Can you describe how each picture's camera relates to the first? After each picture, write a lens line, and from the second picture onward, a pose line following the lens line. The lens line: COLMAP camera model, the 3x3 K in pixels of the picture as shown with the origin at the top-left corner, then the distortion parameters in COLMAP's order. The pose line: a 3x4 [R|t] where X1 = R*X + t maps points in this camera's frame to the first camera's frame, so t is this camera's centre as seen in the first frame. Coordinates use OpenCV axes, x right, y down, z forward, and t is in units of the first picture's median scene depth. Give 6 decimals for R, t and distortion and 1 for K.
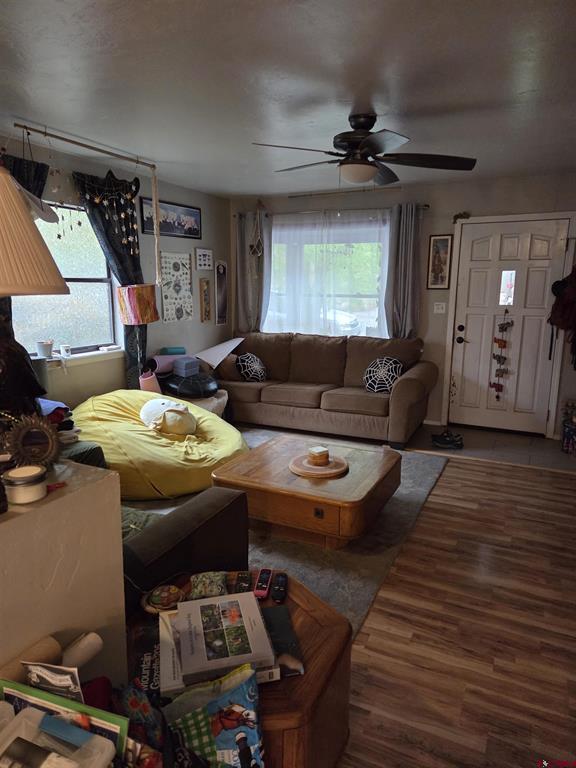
lens RADIAL K [[510.7, 0, 289.1], [0, 510.7, 385.0], [0, 0, 1]] dist [0.055848, -0.039354]
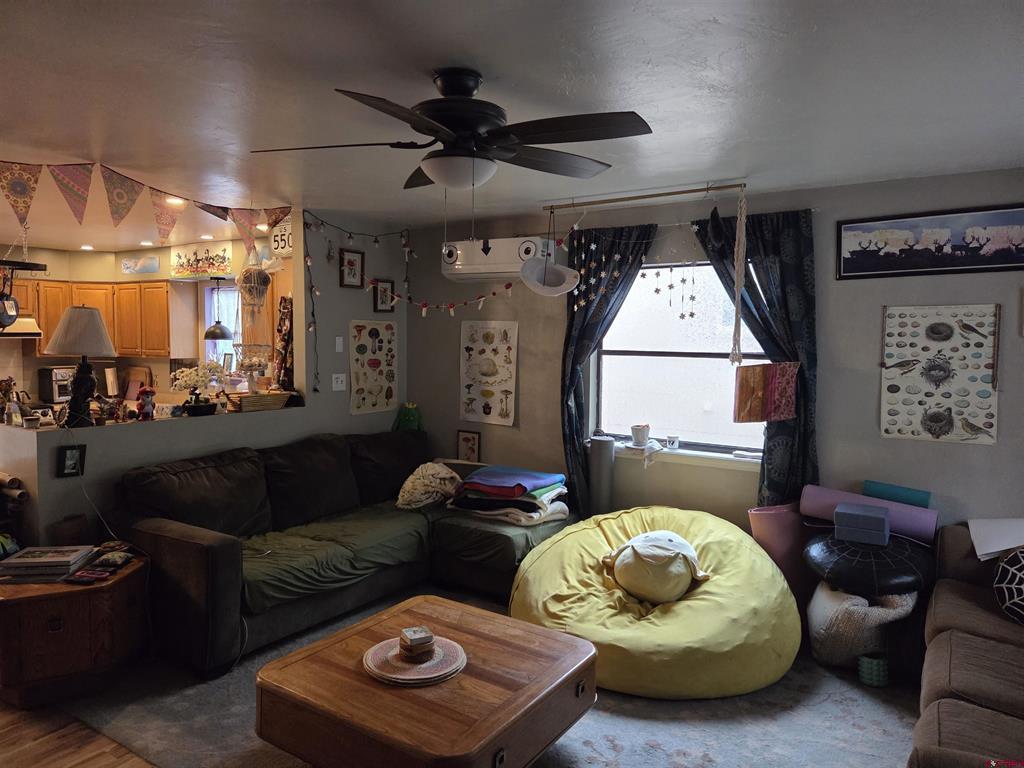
lens RADIAL K [[680.9, 0, 518.7], [0, 680.9, 377.4], [0, 0, 1]] dist [0.055848, -0.039354]
pose [[-0.122407, 0.045695, -0.991428, 0.520713], [-0.207827, 0.975613, 0.070625, -0.155995], [0.970476, 0.214690, -0.109925, 0.715502]]
